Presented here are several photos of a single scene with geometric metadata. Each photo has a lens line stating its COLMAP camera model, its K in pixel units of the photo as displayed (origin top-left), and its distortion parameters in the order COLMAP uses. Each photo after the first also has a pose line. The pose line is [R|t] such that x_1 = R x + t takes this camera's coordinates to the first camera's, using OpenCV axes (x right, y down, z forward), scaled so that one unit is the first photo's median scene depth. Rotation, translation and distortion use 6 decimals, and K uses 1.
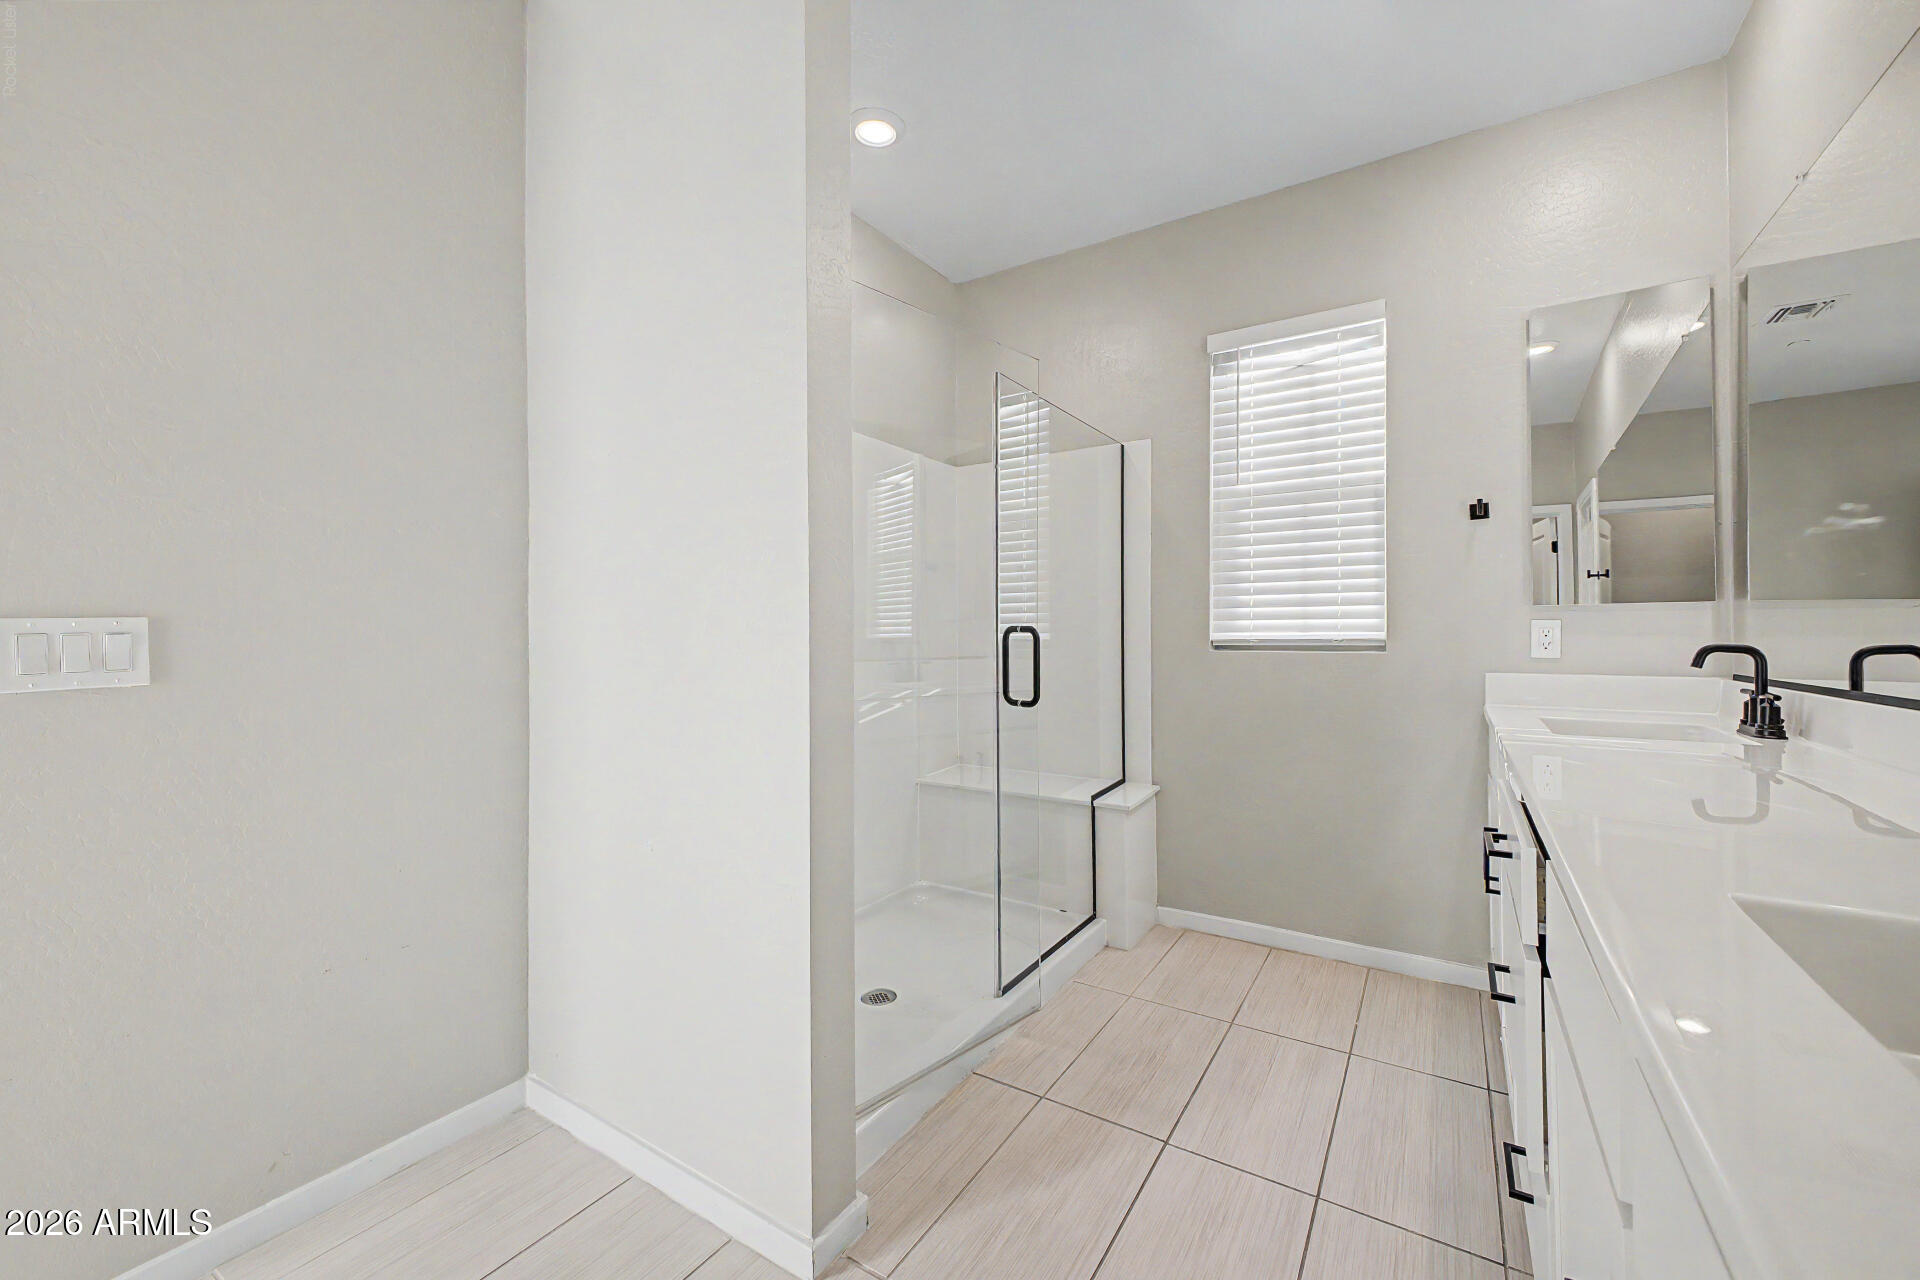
lens RADIAL K [[752.4, 0, 959.4], [0, 752.4, 632.9], [0, 0, 1]] dist [0.000043, 0.000128]
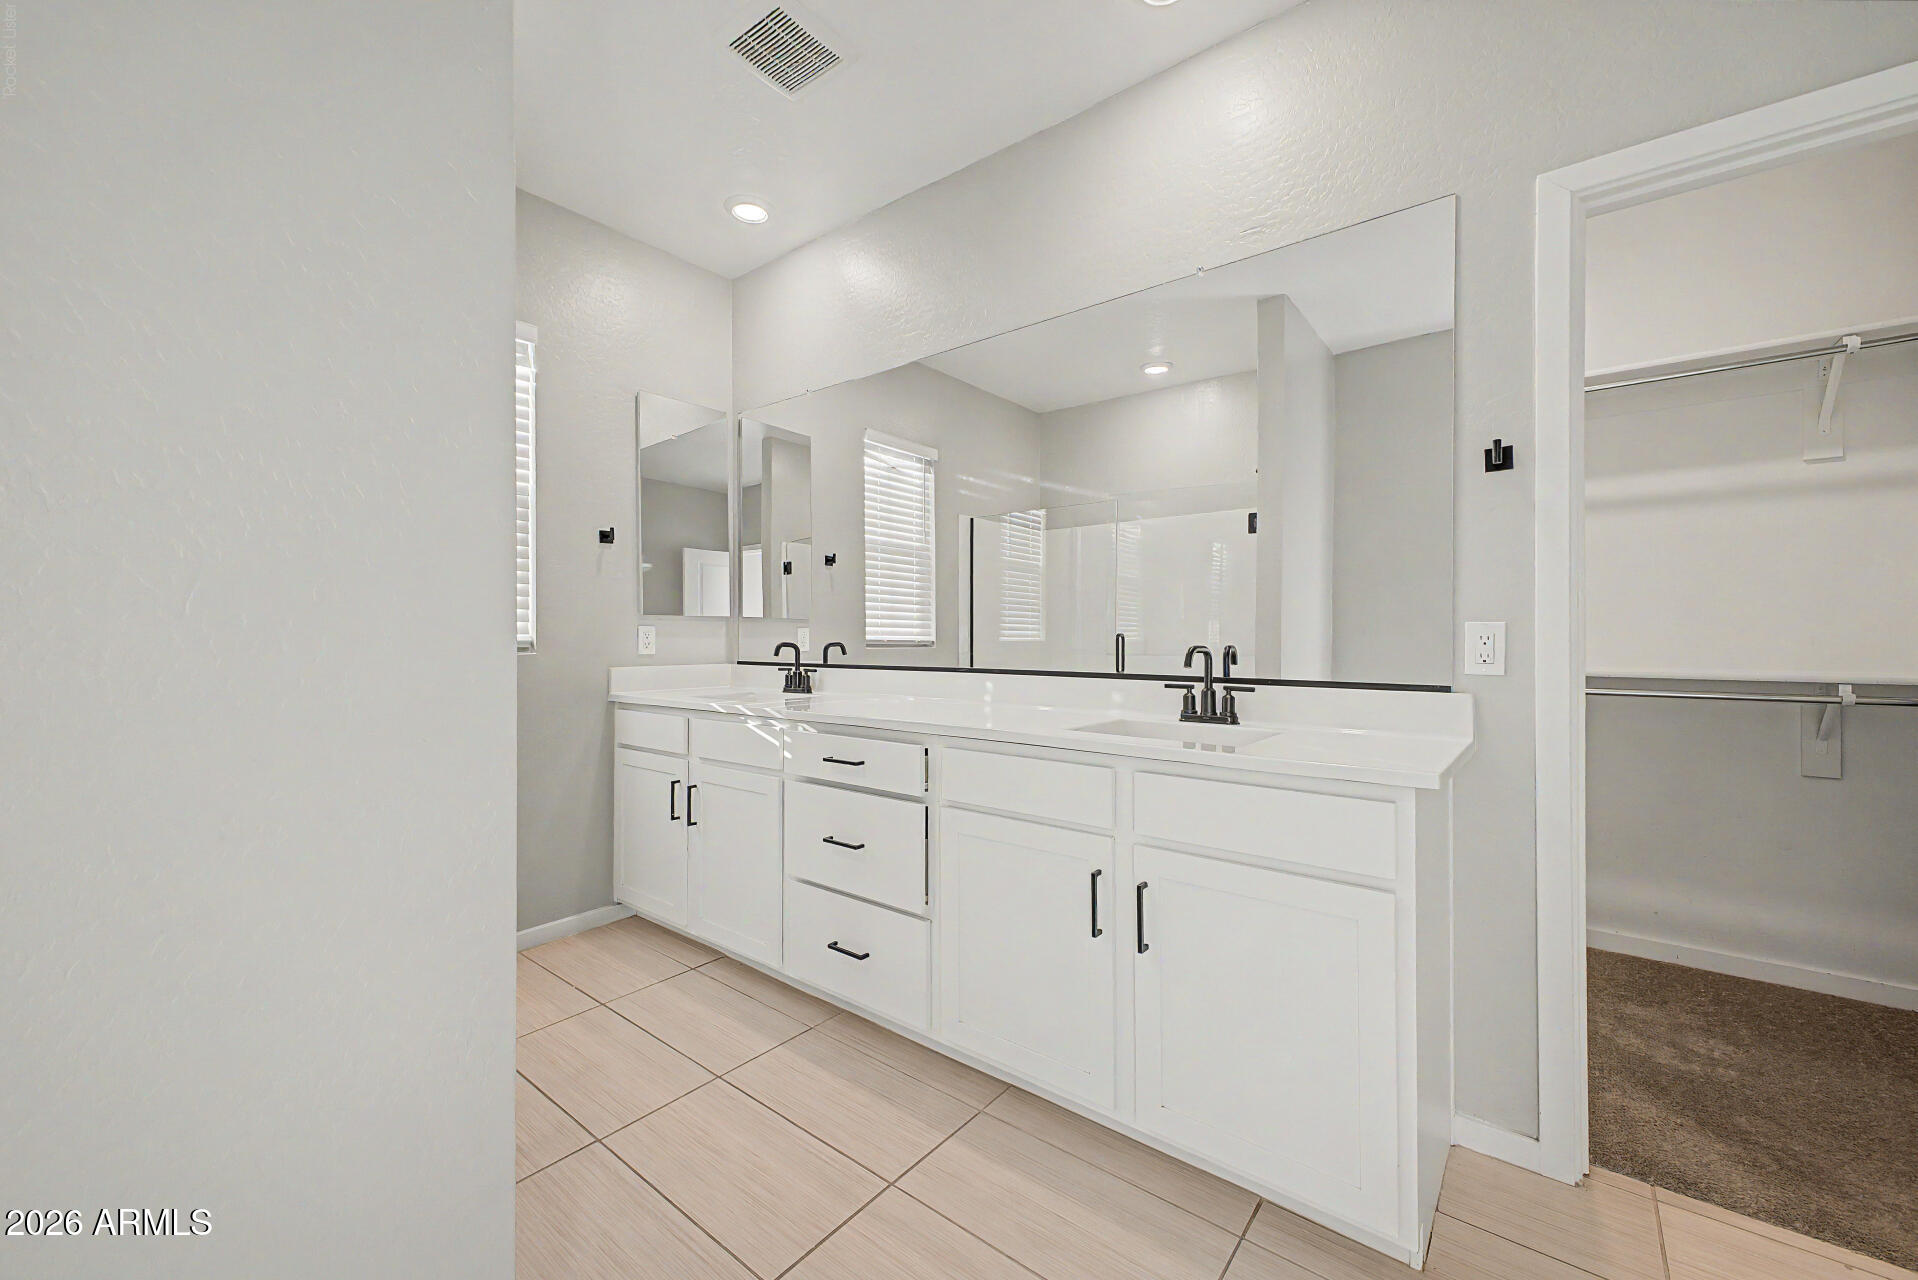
lens RADIAL K [[751.6, 0, 961.3], [0, 751.6, 637.7], [0, 0, 1]] dist [0.000043, 0.000128]
pose [[0.075366, -0.001122, 0.997155, -0.709117], [-0.002530, 0.999996, 0.001317, 0.000773], [-0.997153, -0.002622, 0.075363, 0.467206]]
